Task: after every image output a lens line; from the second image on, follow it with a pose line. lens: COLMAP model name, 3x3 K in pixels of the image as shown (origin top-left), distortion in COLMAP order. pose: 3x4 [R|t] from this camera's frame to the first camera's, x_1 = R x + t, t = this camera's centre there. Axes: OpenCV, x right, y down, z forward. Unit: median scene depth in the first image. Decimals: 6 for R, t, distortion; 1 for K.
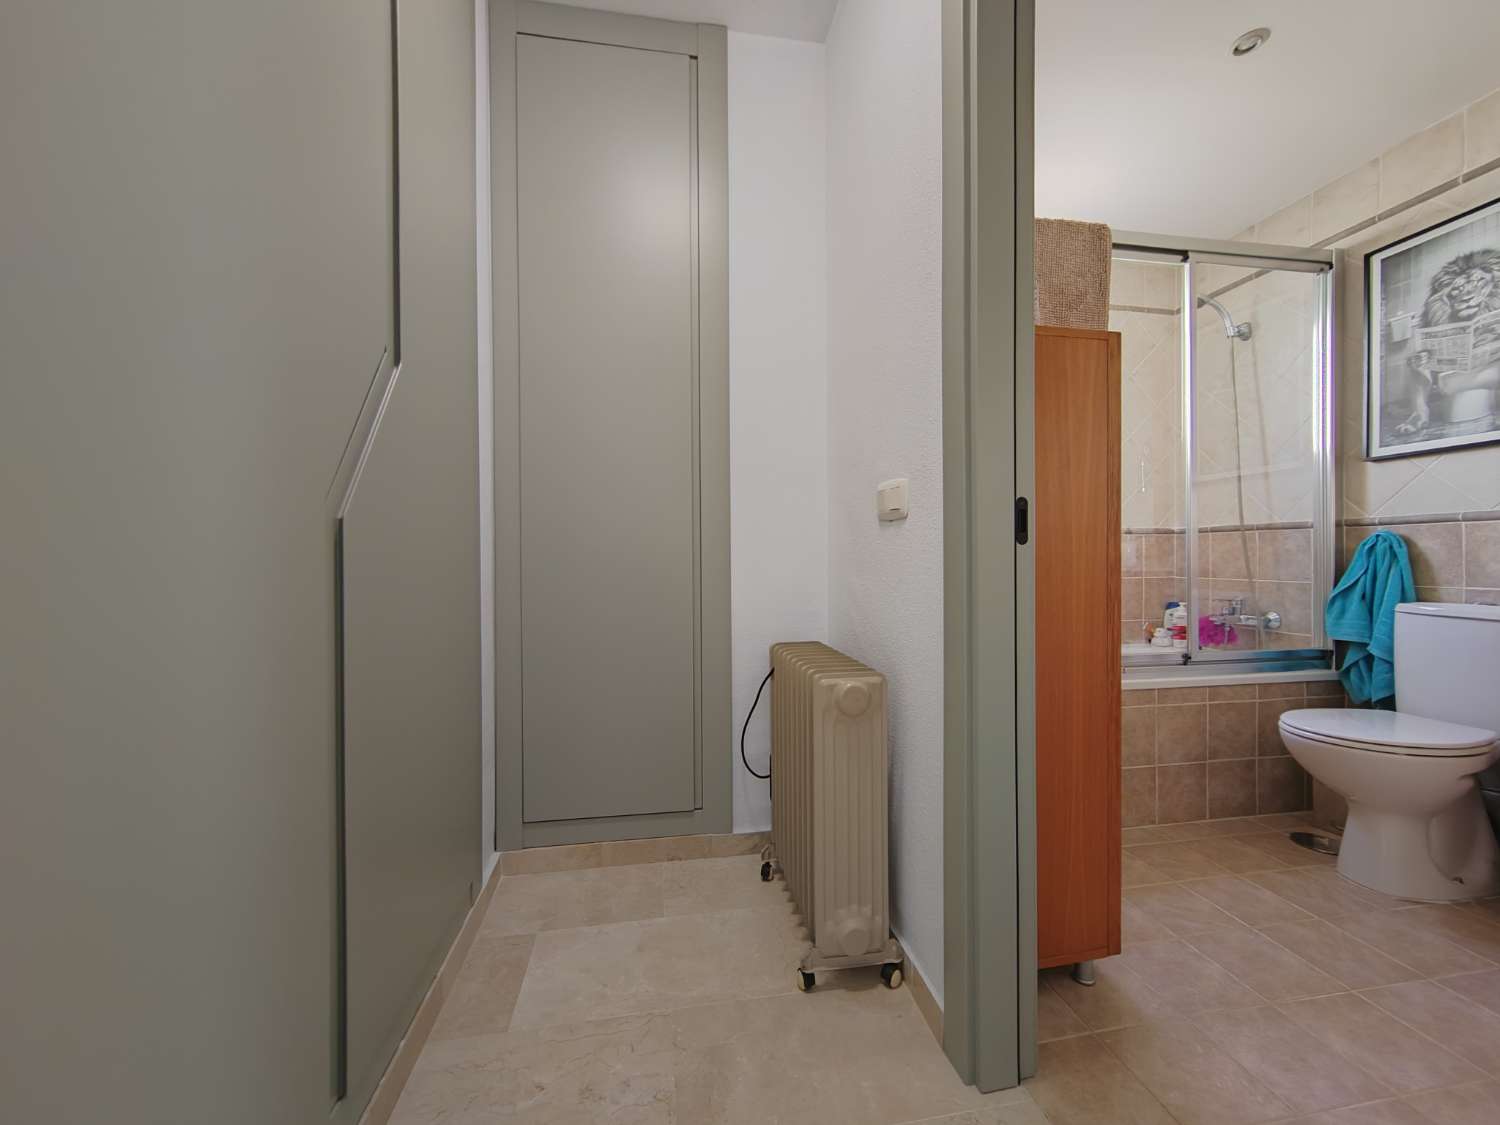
lens RADIAL K [[572.6, 0, 752.9], [0, 572.6, 561.6], [0, 0, 1]] dist [0.006534, -0.000075]
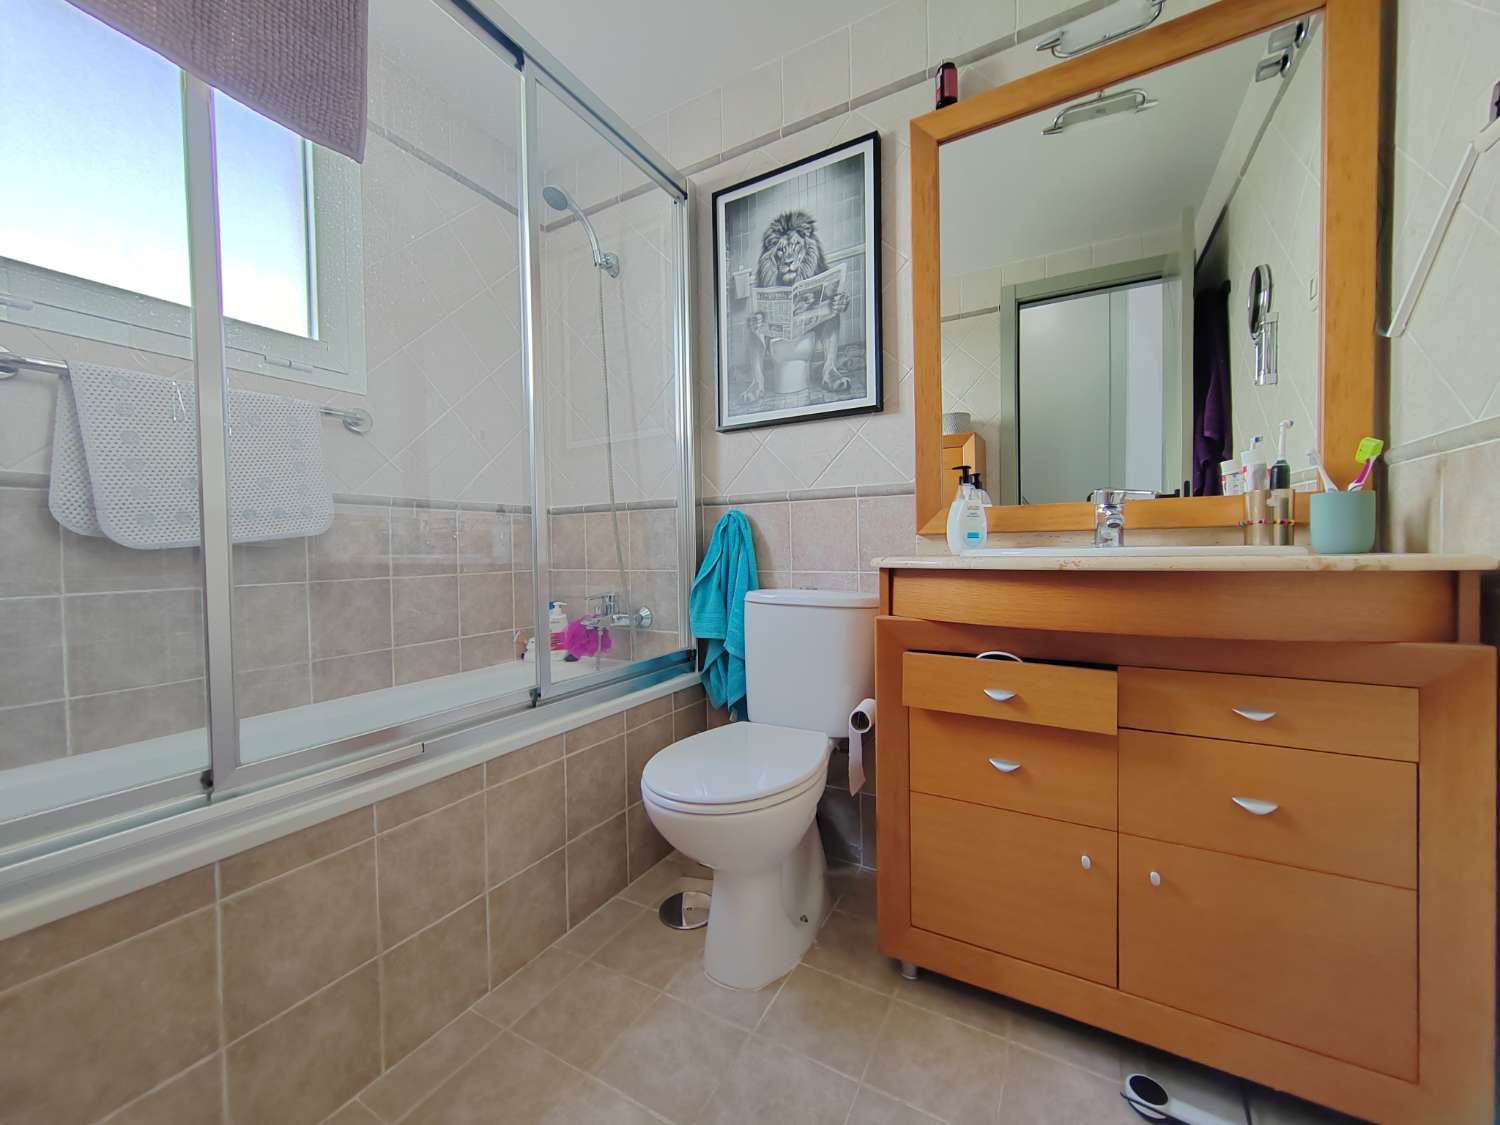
lens RADIAL K [[572.6, 0, 752.9], [0, 572.6, 561.6], [0, 0, 1]] dist [0.006534, -0.000075]
pose [[0.631656, -0.021001, 0.774964, 0.427307], [0.016908, 0.999768, 0.013311, 0.015121], [-0.775064, 0.004695, 0.631865, 0.420260]]
